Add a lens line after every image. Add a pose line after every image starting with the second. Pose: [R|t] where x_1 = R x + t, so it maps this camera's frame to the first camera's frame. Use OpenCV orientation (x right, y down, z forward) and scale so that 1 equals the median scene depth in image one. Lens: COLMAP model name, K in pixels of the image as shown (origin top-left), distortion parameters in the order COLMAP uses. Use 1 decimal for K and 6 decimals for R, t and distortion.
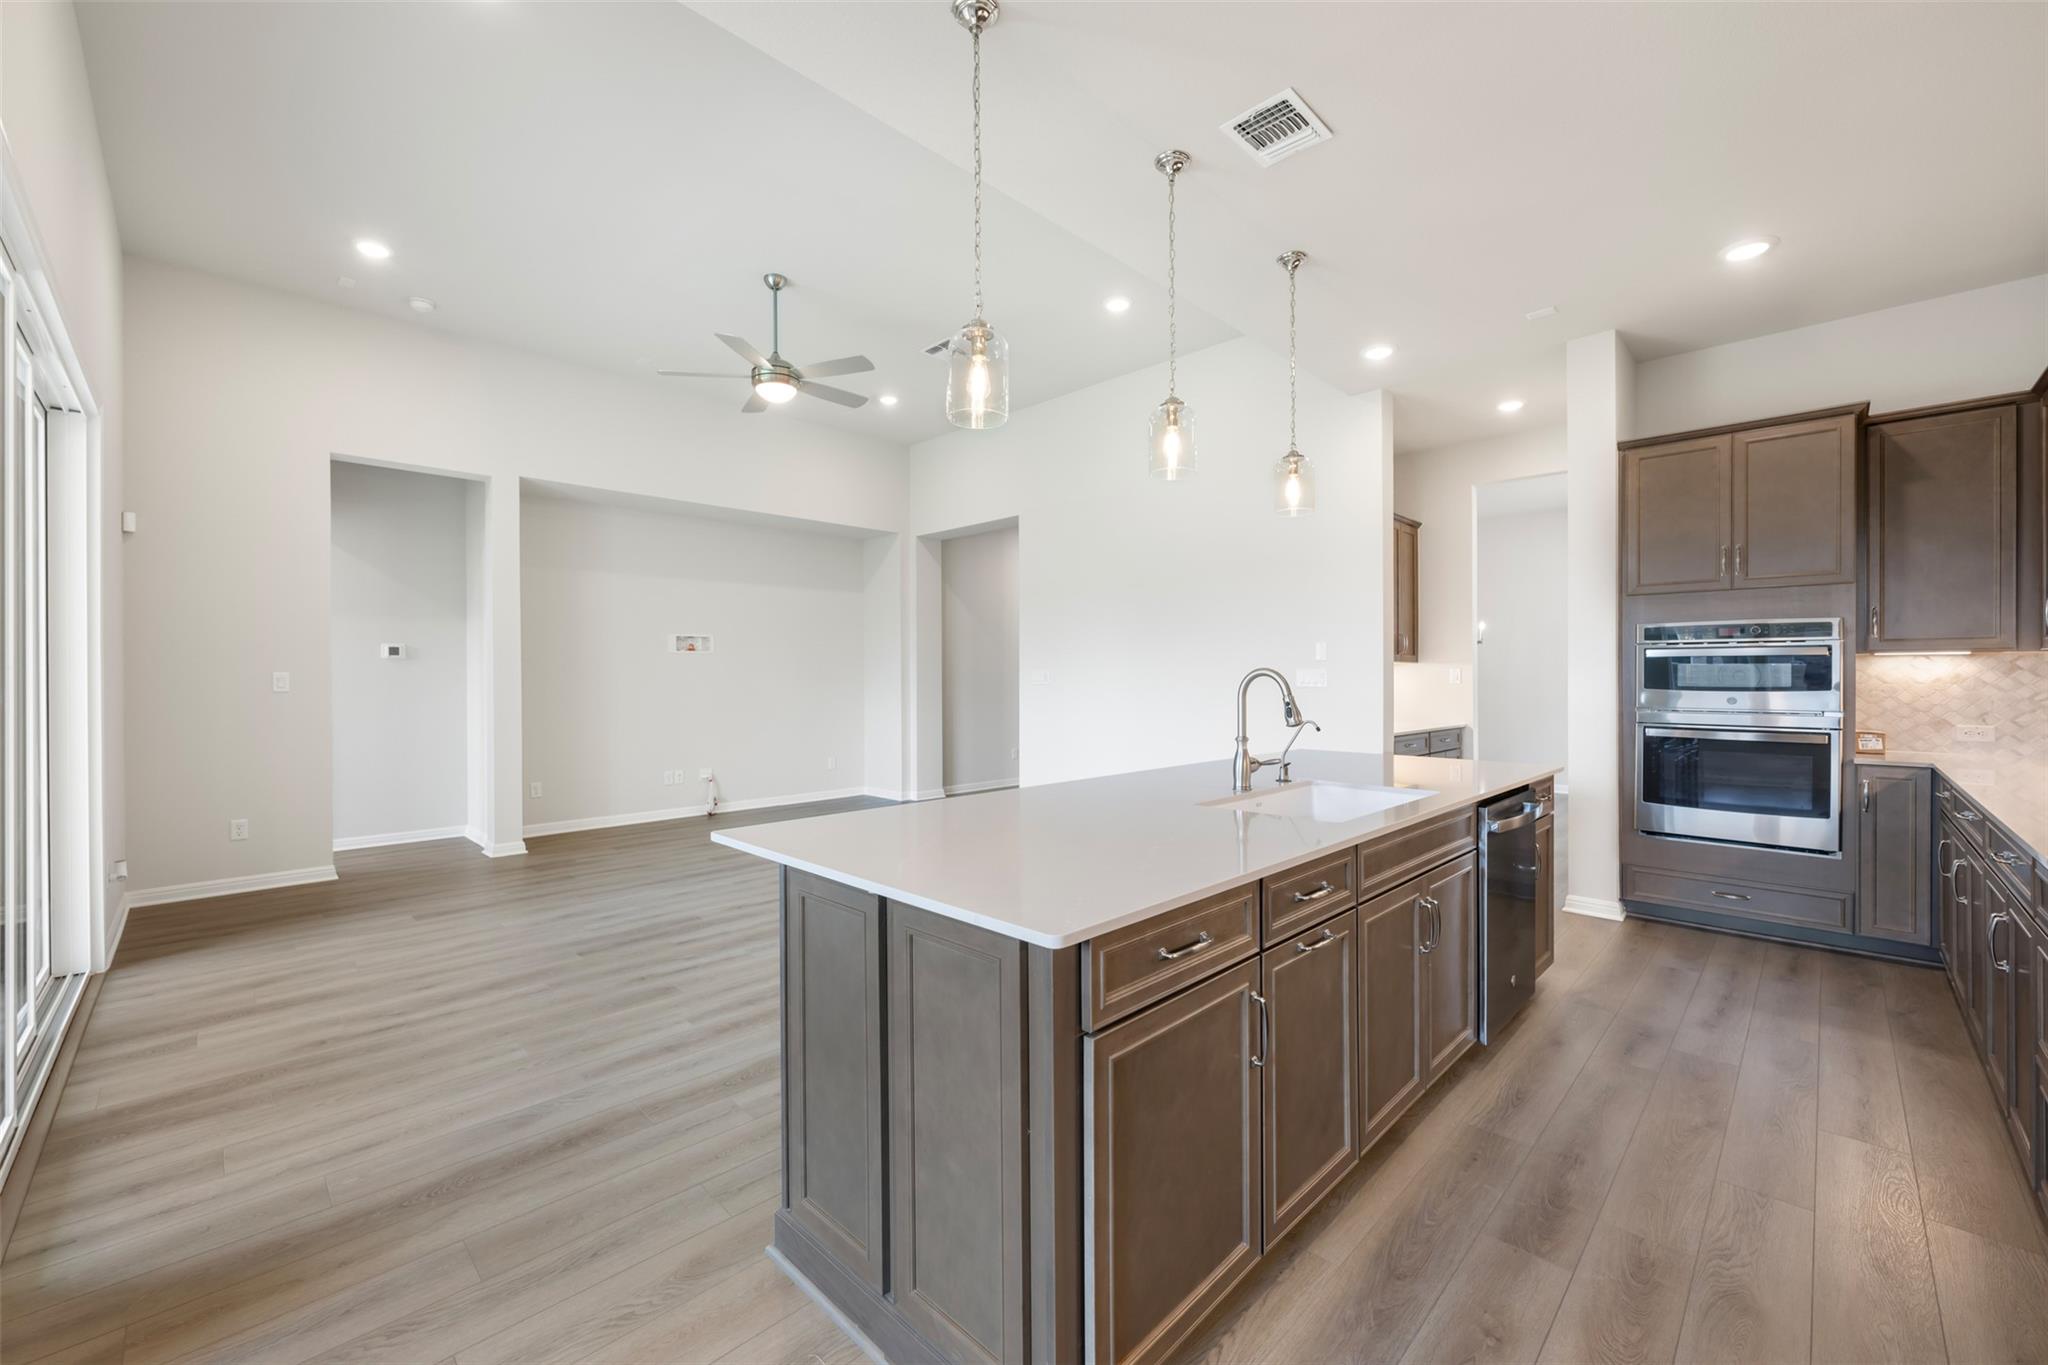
lens RADIAL K [[810.8, 0, 1018.6], [0, 810.8, 679.4], [0, 0, 1]] dist [-0.001725, 0.000299]
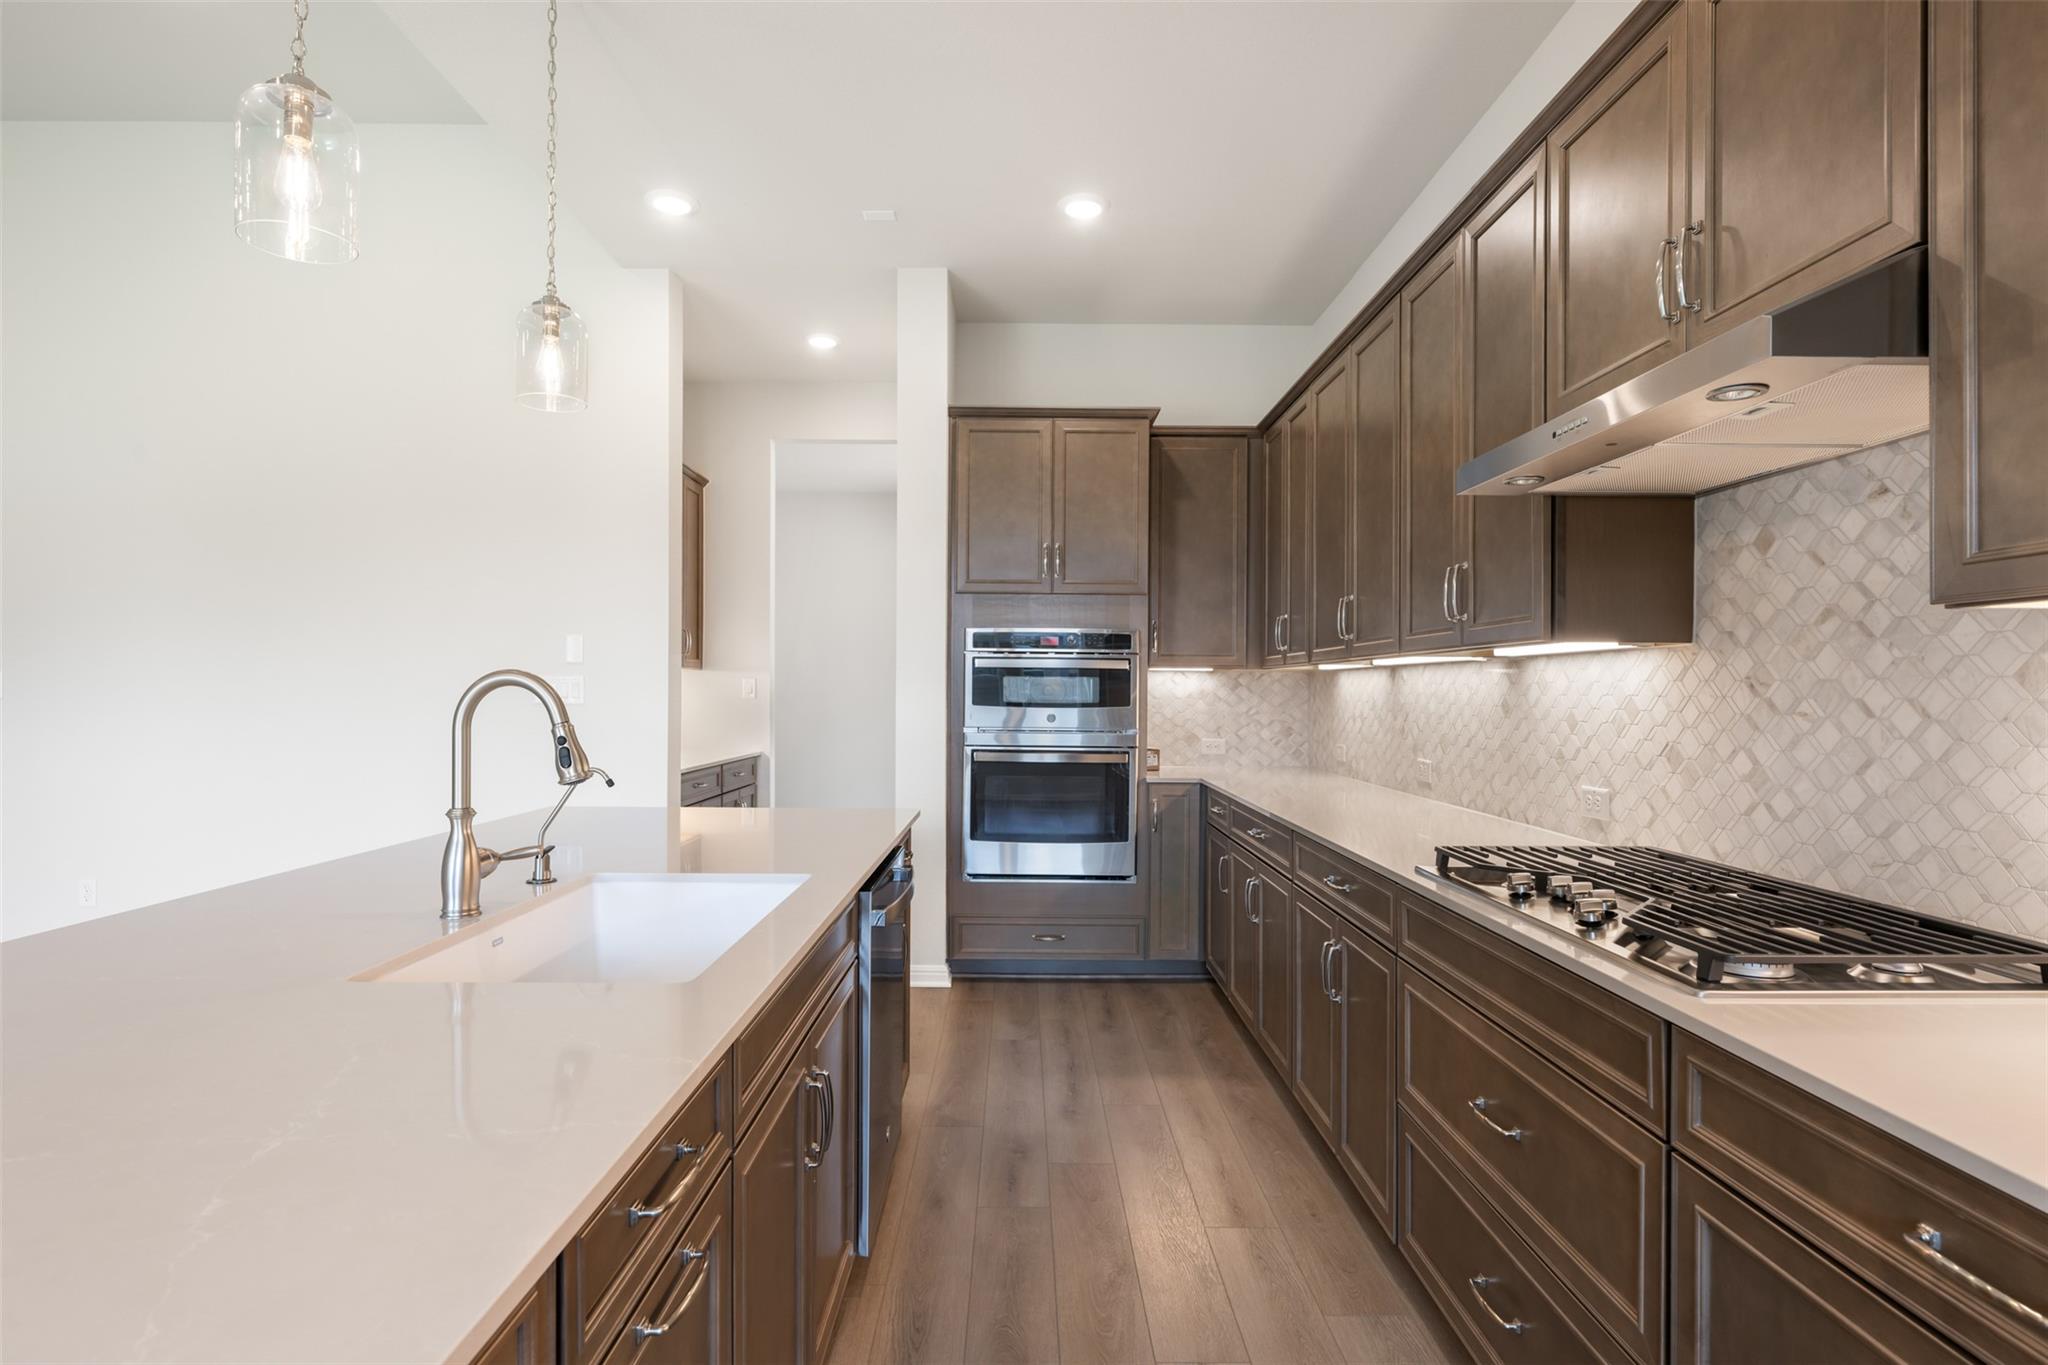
lens RADIAL K [[1043.3, 0, 1022.5], [0, 1043.3, 692.8], [0, 0, 1]] dist [-0.002429, -0.000408]
pose [[0.705524, 0.004511, 0.708672, 0.044897], [-0.005561, 0.999984, -0.000829, -0.000651], [-0.708664, -0.003356, 0.705538, 0.209260]]
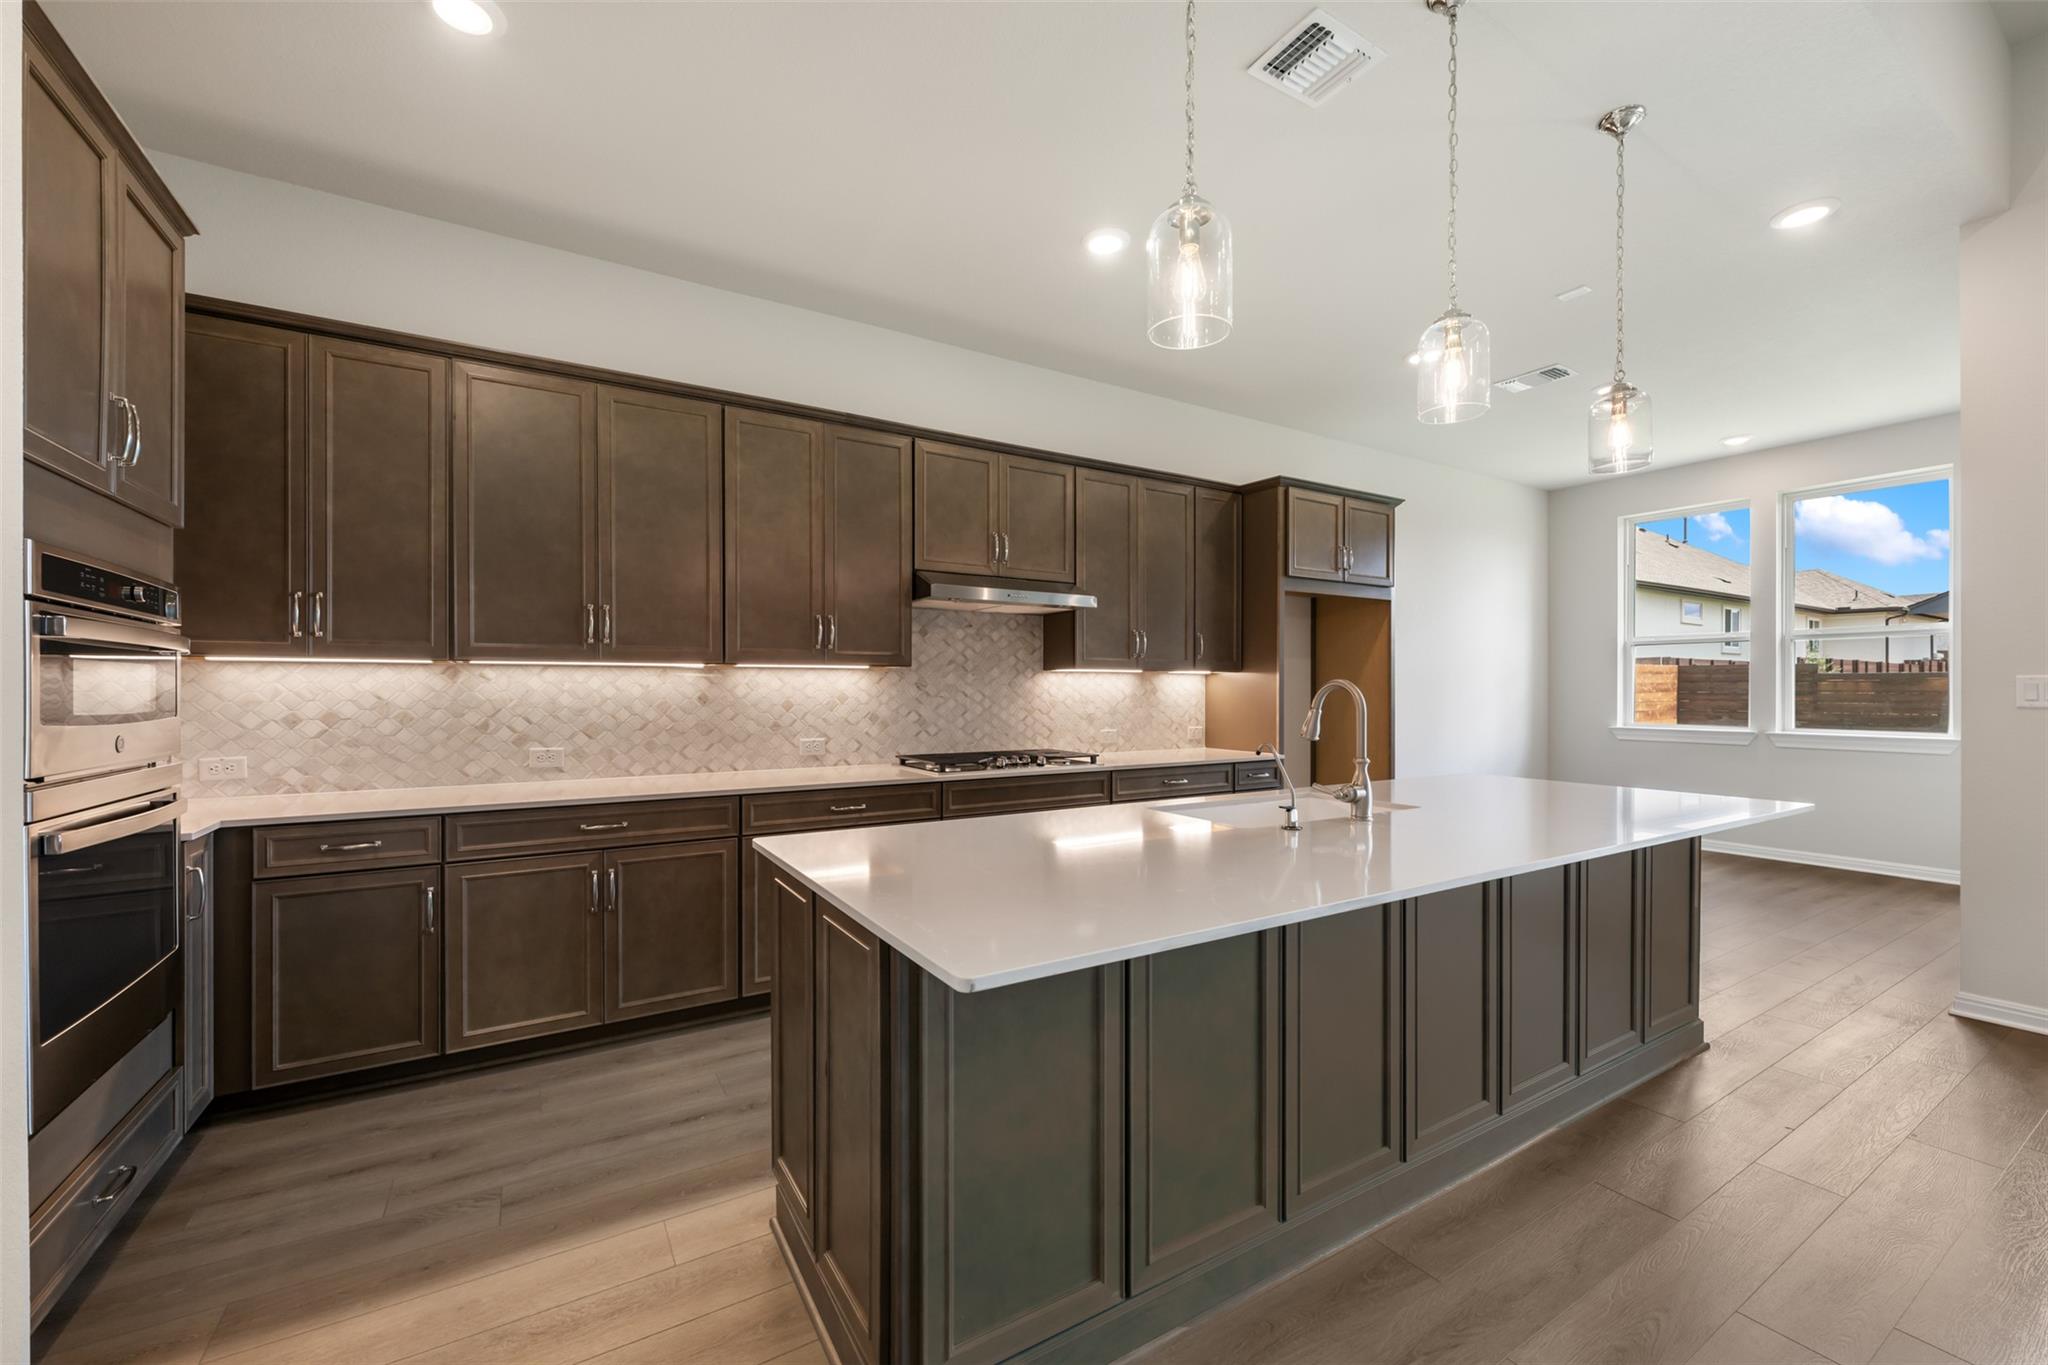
lens RADIAL K [[810.8, 0, 1016.3], [0, 810.8, 690.6], [0, 0, 1]] dist [-0.001725, 0.000299]
pose [[-0.970426, 0.003089, 0.241377, 0.285025], [0.003452, 0.999993, 0.001084, -0.001916], [-0.241372, 0.001885, -0.970431, 1.288035]]
